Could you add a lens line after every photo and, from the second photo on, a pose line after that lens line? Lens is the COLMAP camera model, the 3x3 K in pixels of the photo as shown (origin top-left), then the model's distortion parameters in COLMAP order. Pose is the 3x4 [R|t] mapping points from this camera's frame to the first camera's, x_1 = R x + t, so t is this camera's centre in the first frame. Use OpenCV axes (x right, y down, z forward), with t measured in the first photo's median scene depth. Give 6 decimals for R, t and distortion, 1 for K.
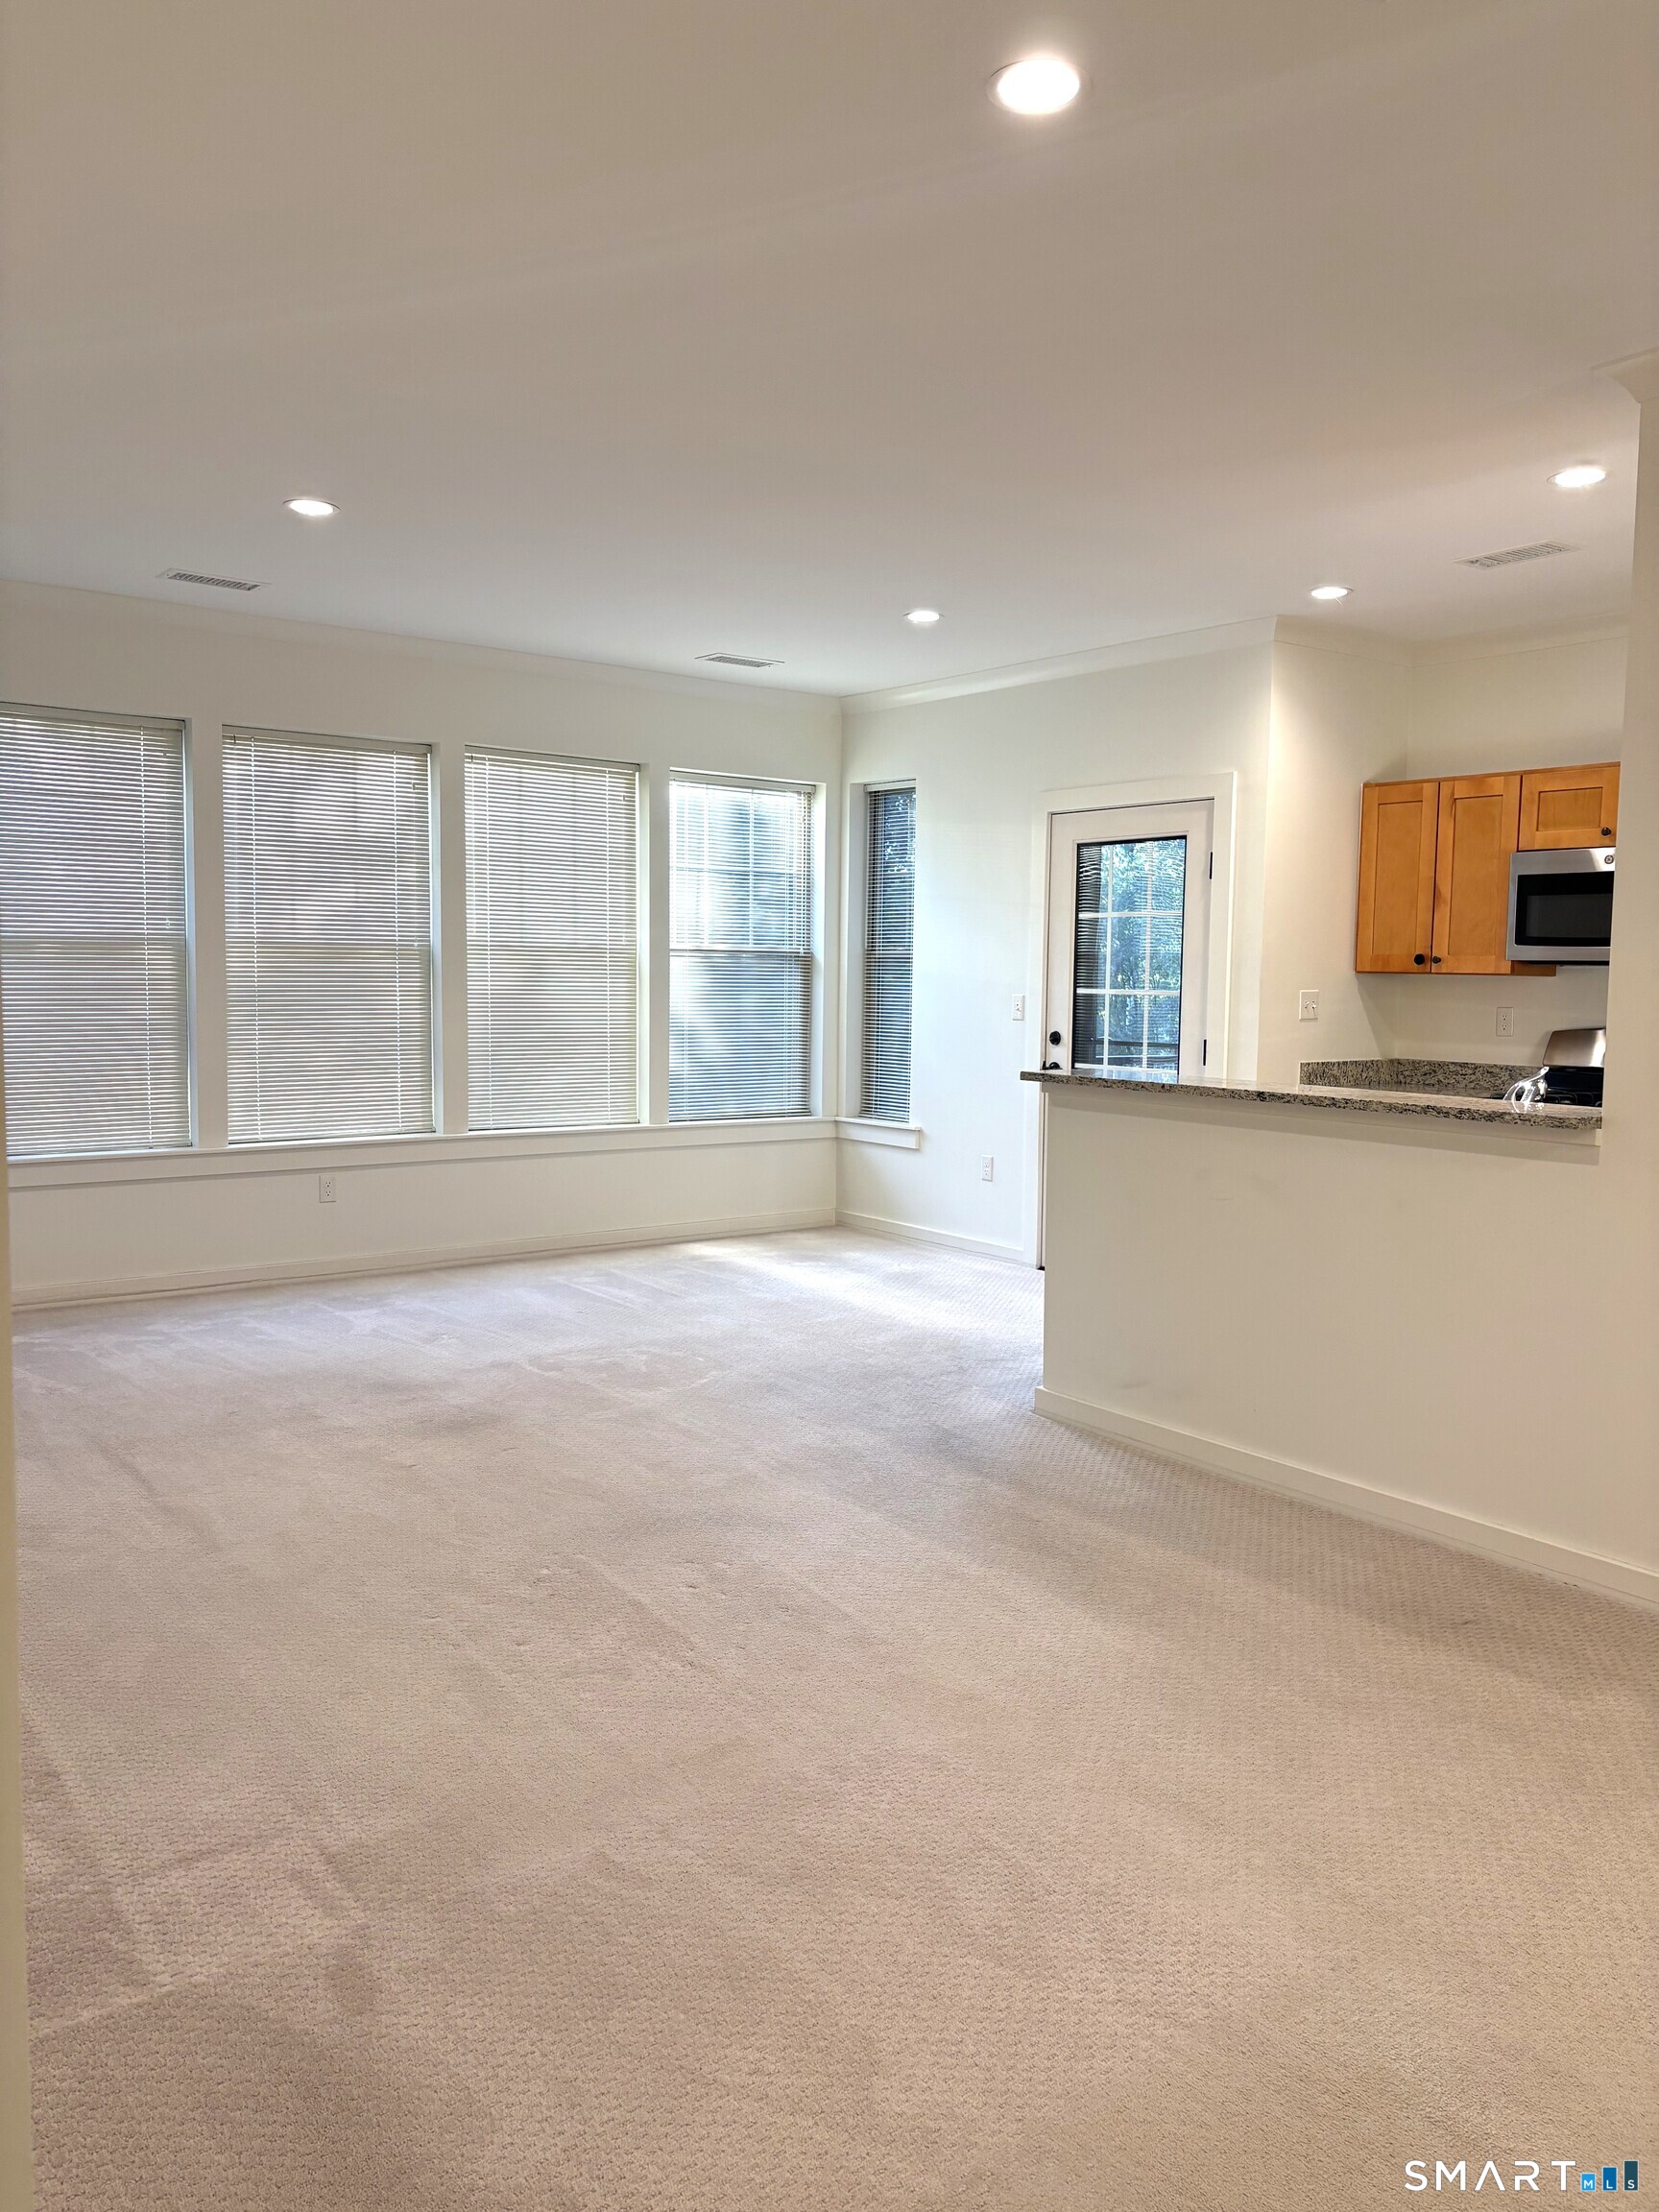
lens RADIAL K [[1679.1, 0, 829.8], [0, 1679.1, 1107.6], [0, 0, 1]] dist [0.006193, 0.002861]
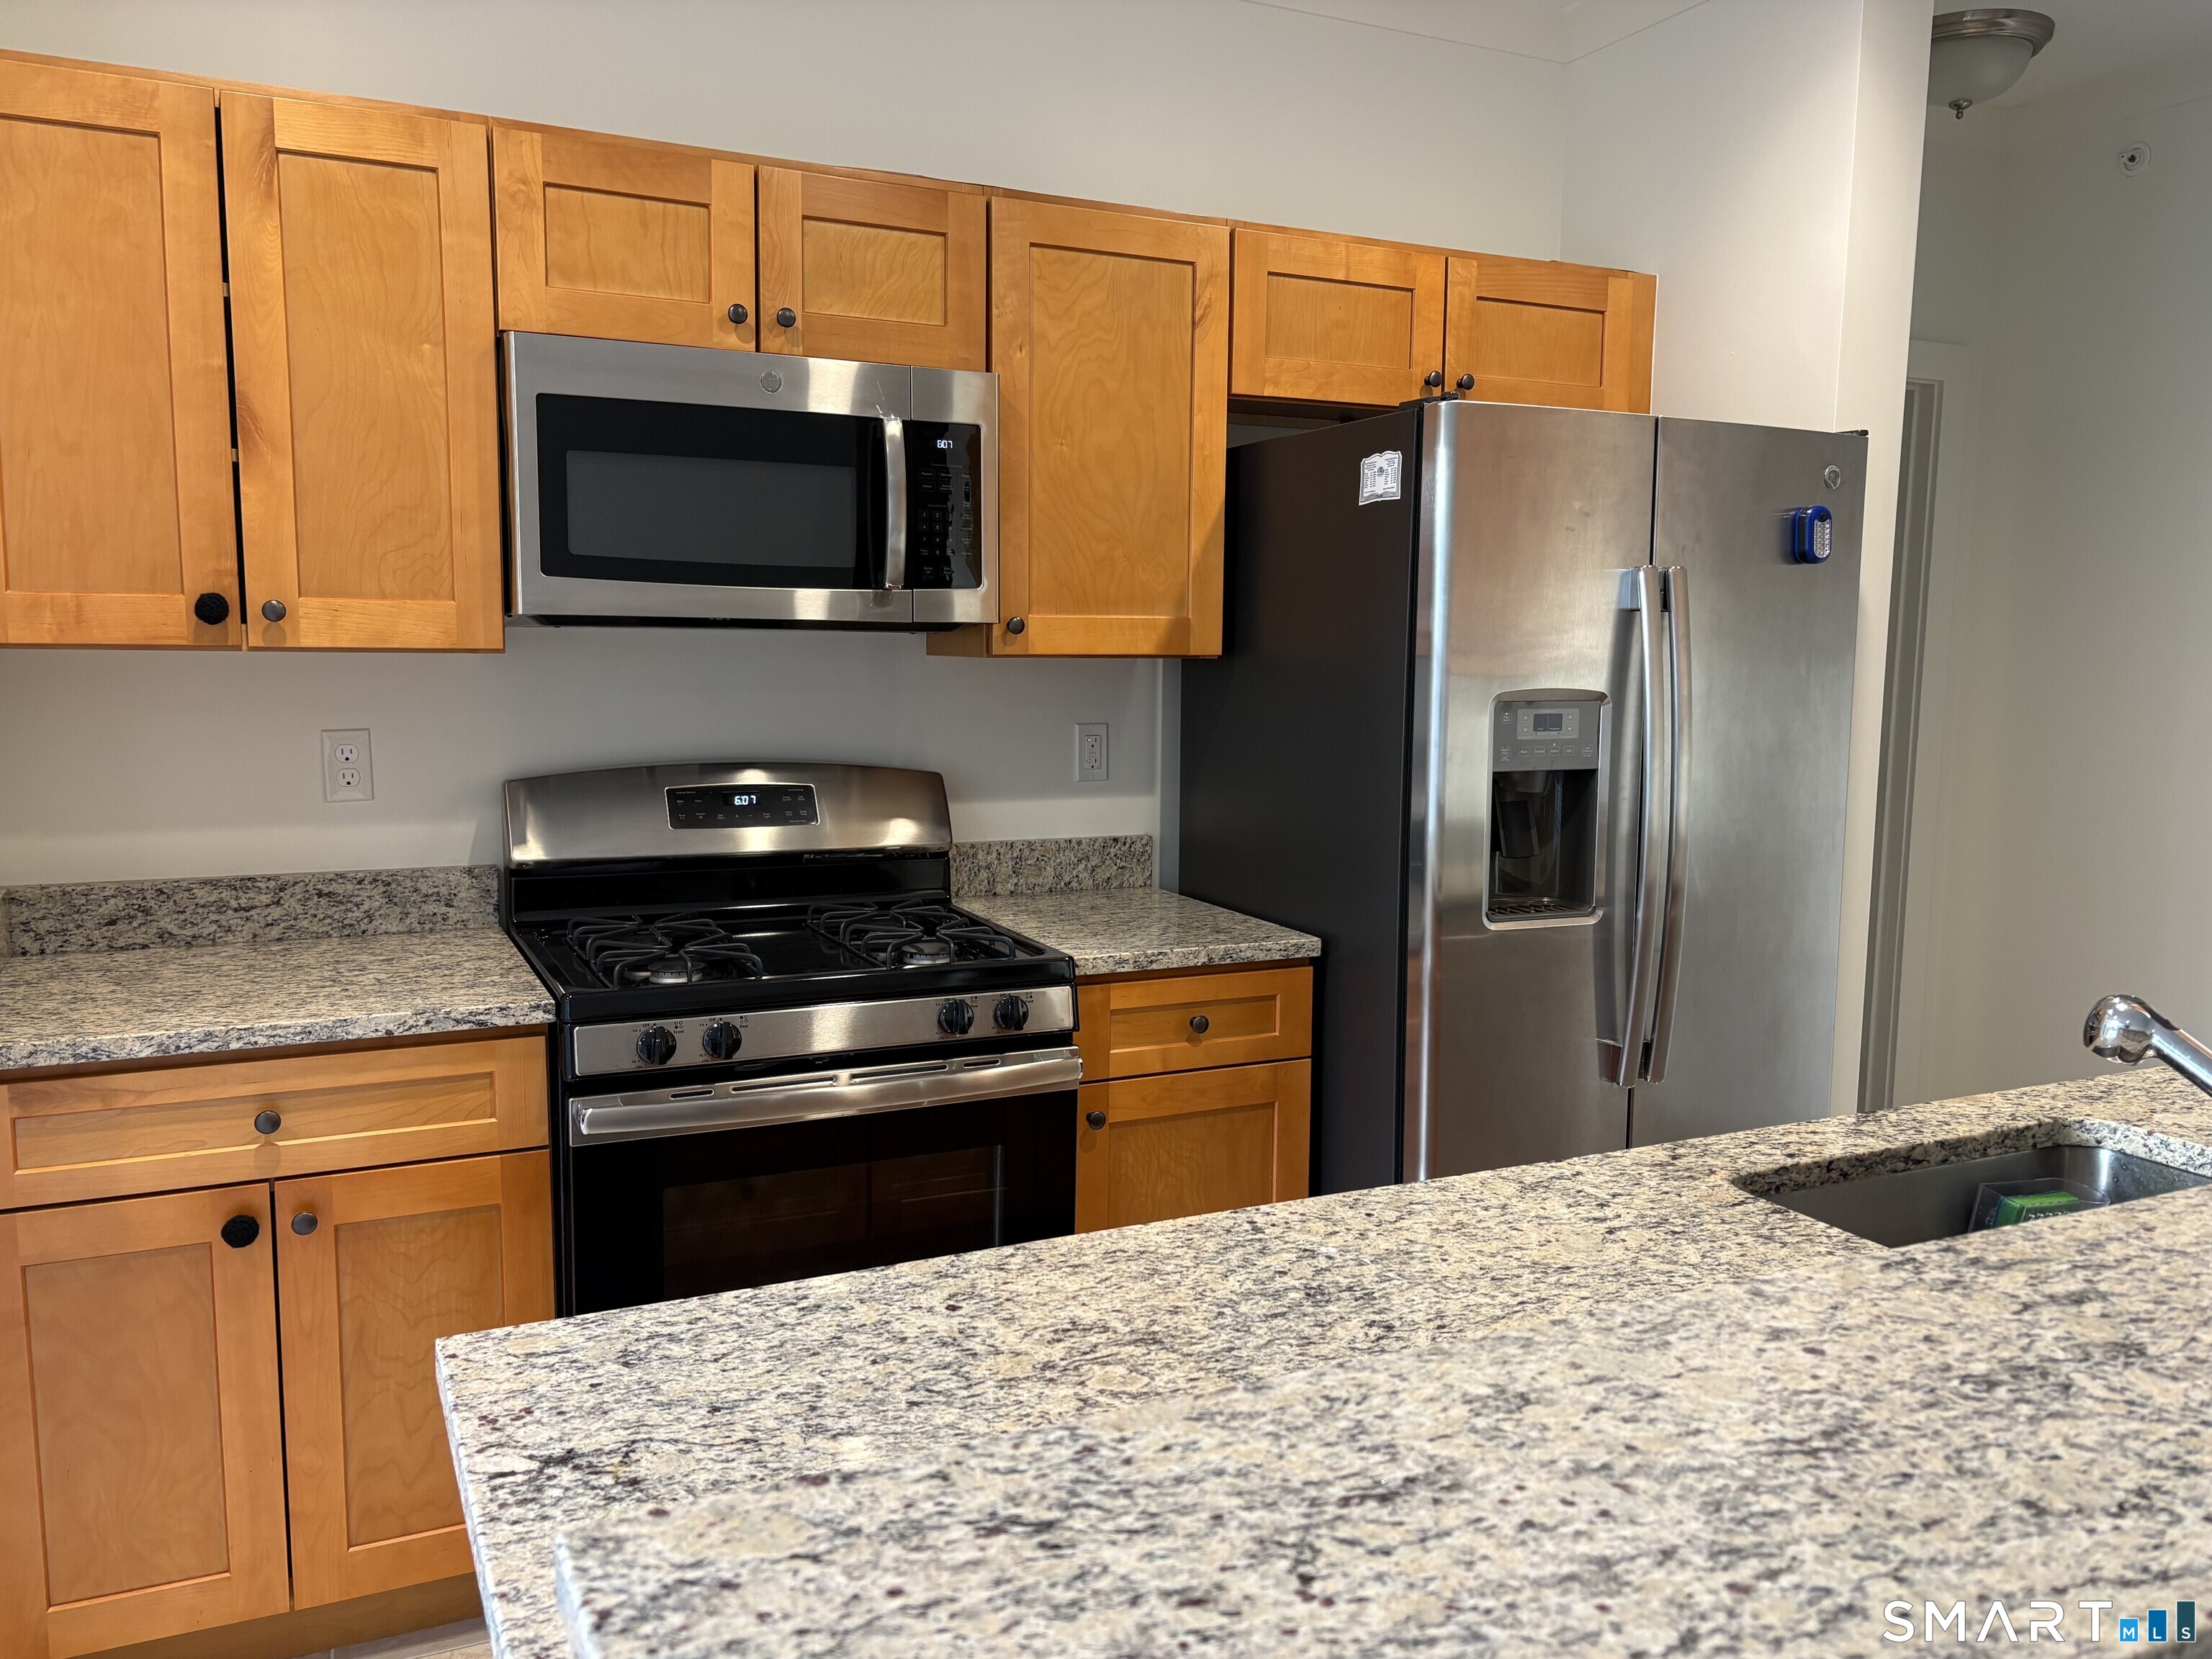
lens RADIAL K [[1679.1, 0, 1106.8], [0, 1679.1, 830.7], [0, 0, 1]] dist [0.006193, 0.002861]
pose [[0.194989, -0.124773, 0.972837, 0.043047], [0.076903, 0.990766, 0.111659, -0.068141], [-0.977786, 0.053042, 0.202784, 0.758060]]
